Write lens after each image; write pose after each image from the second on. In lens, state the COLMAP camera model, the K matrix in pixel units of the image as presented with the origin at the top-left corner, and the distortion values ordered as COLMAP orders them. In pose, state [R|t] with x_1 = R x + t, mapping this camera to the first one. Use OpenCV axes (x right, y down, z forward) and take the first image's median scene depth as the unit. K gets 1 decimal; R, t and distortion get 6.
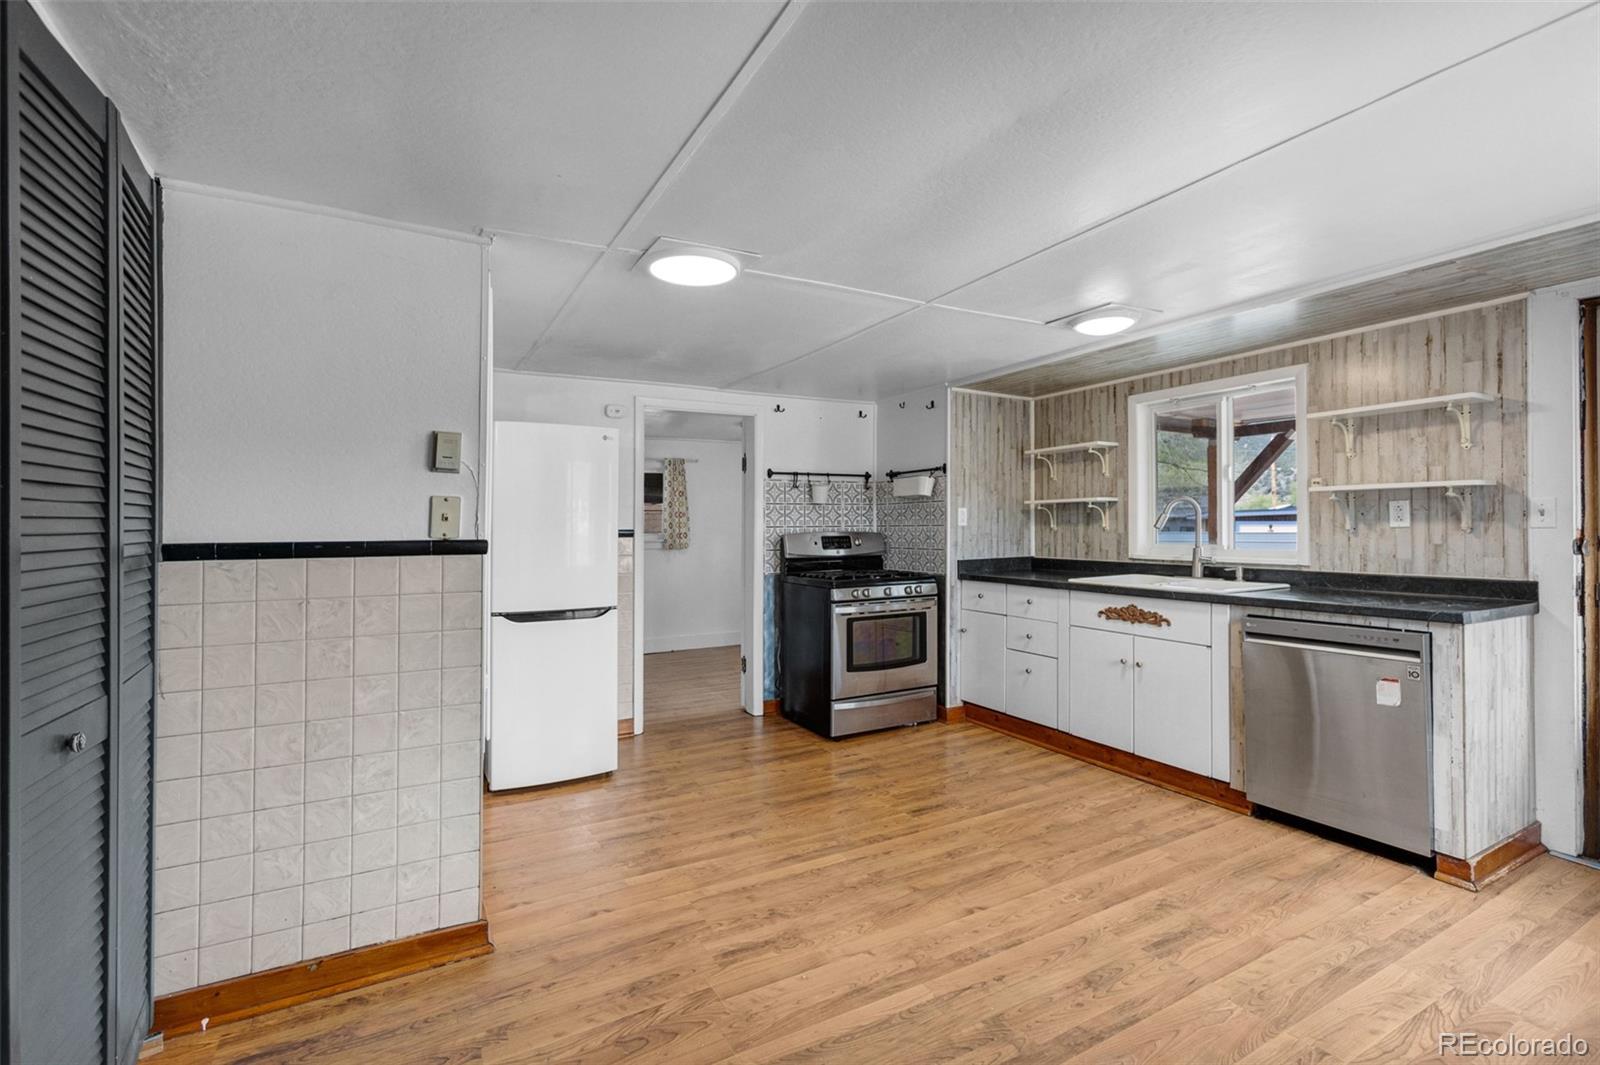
lens RADIAL K [[736.1, 0, 809.2], [0, 736.1, 529.6], [0, 0, 1]] dist [0.000797, 0.000642]
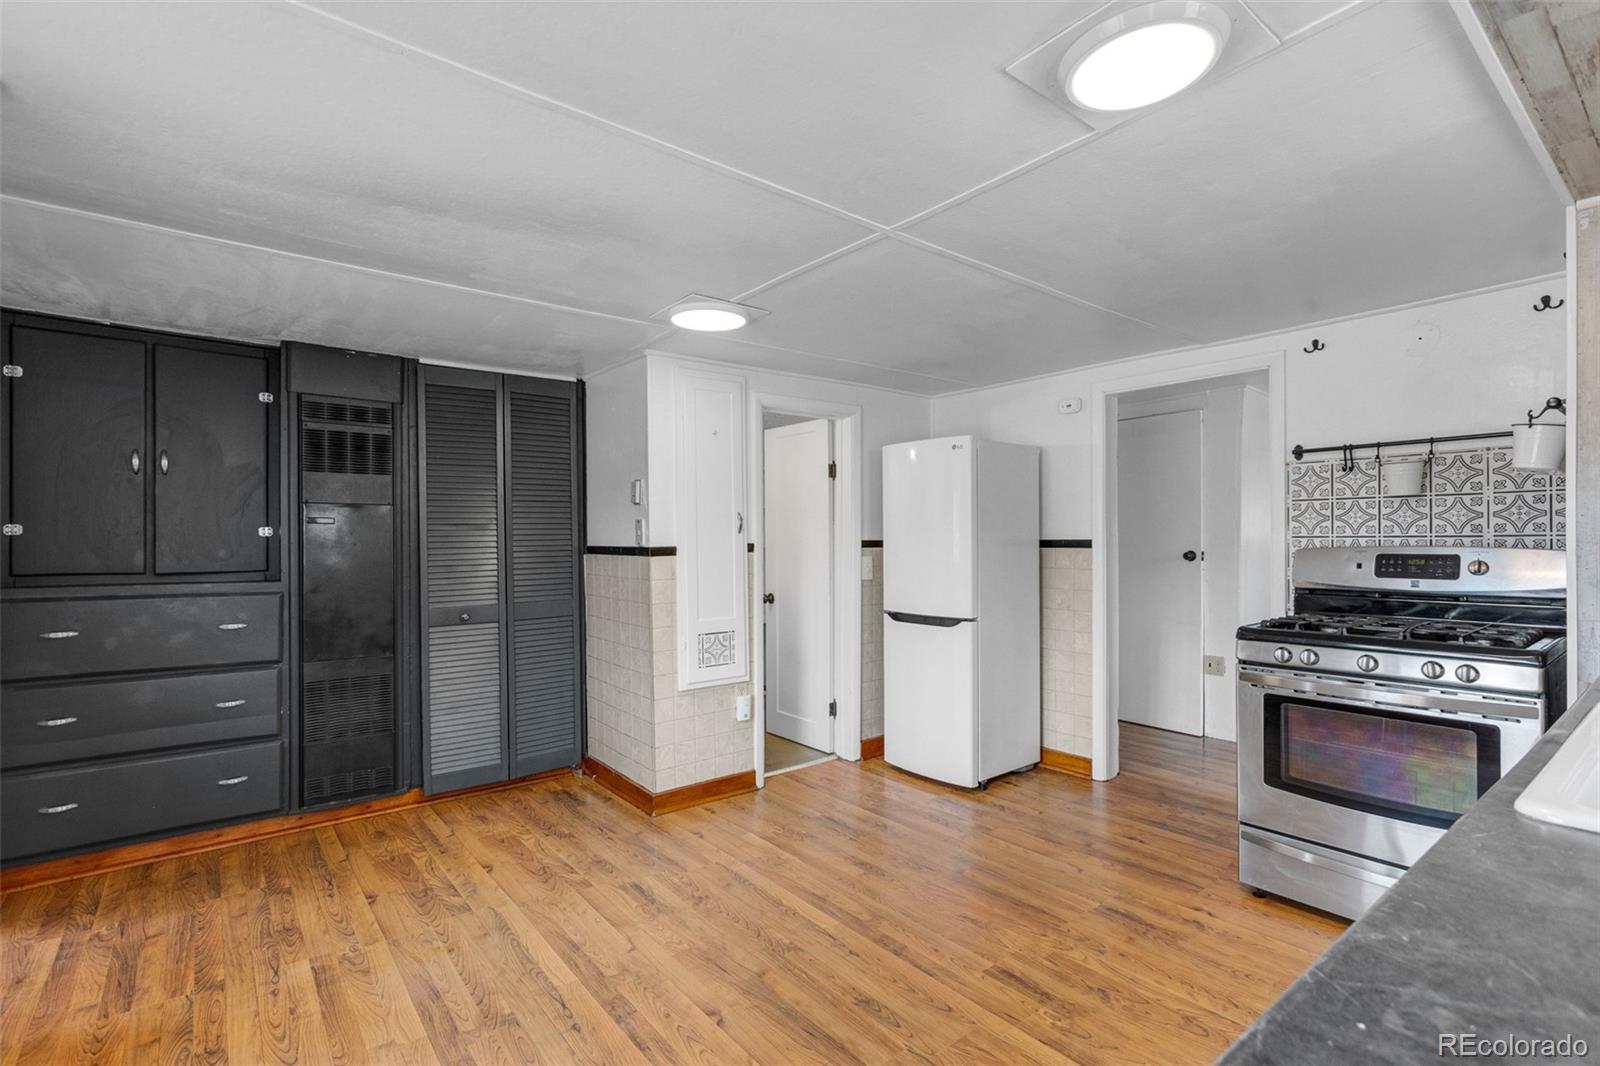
lens RADIAL K [[759.4, 0, 803.0], [0, 759.4, 536.0], [0, 0, 1]] dist [-0.024046, 0.014225]
pose [[0.147654, 0.005384, -0.989024, 0.819625], [0.000987, 0.999984, 0.005591, -0.013130], [0.989039, -0.001802, 0.147646, 0.755313]]
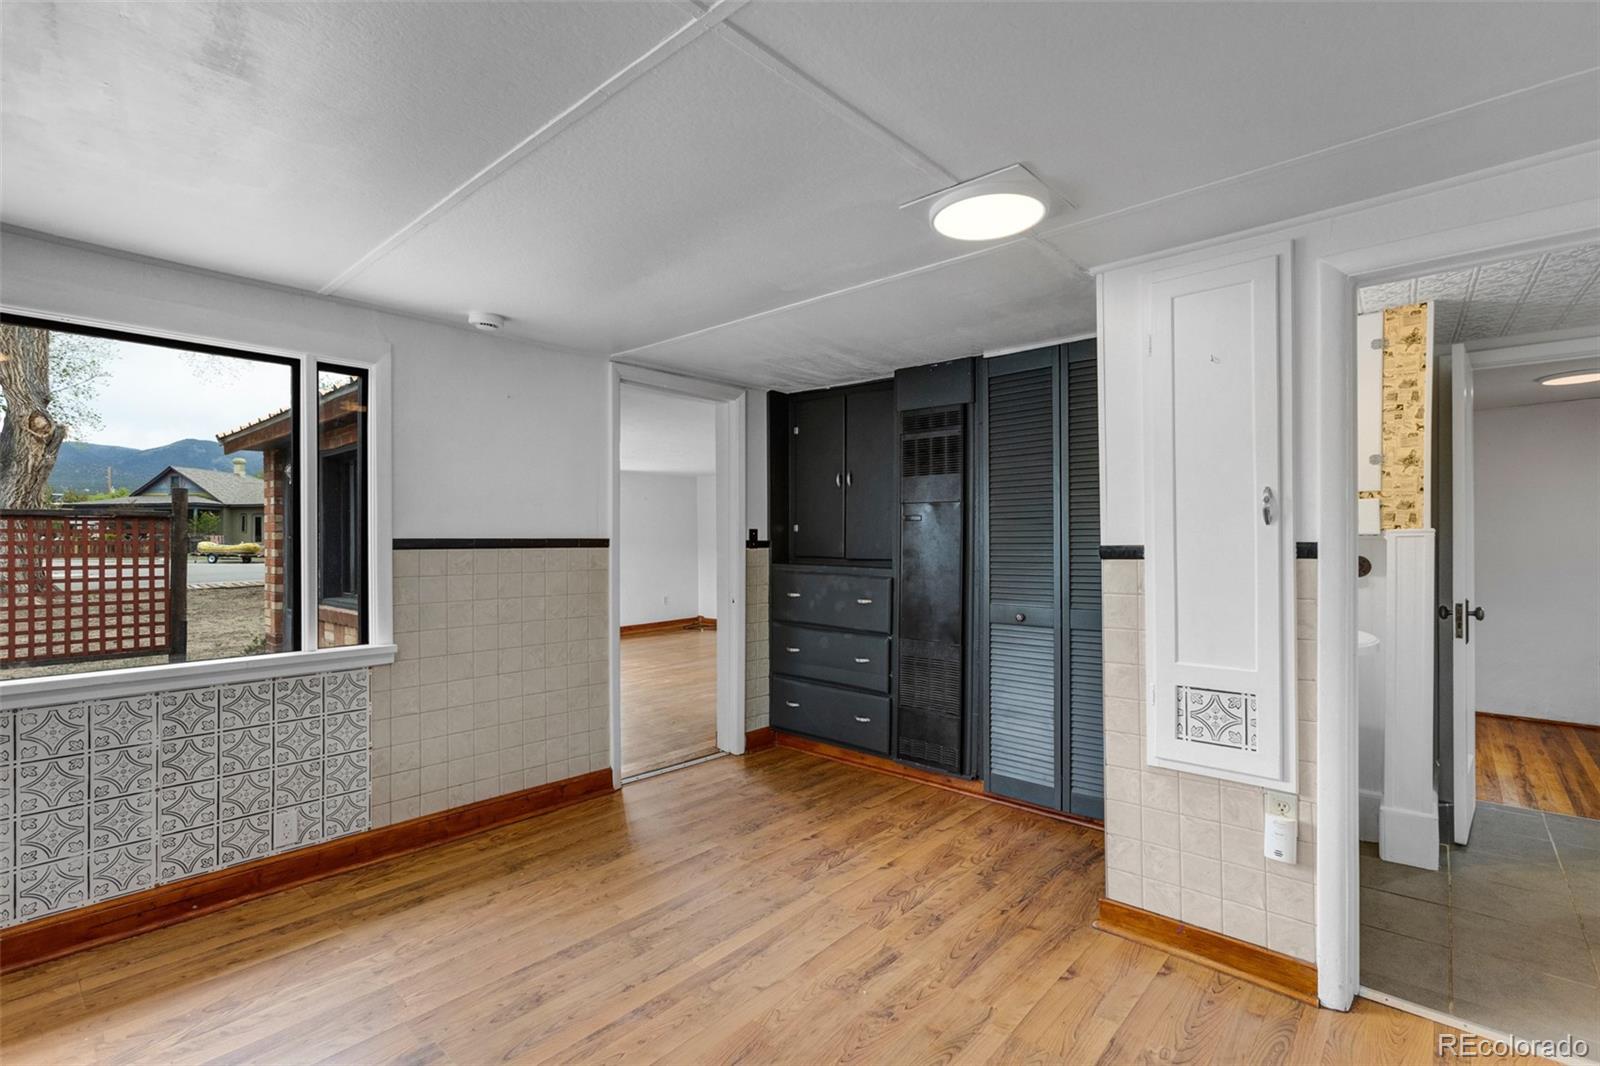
lens RADIAL K [[738.0, 0, 775.3], [0, 738.0, 538.5], [0, 0, 1]] dist [-0.001105, 0.000200]
pose [[-0.959755, 0.015266, -0.280423, 0.223472], [0.013377, 0.999873, 0.008647, -0.009896], [0.280520, 0.004548, -0.959838, 1.337560]]
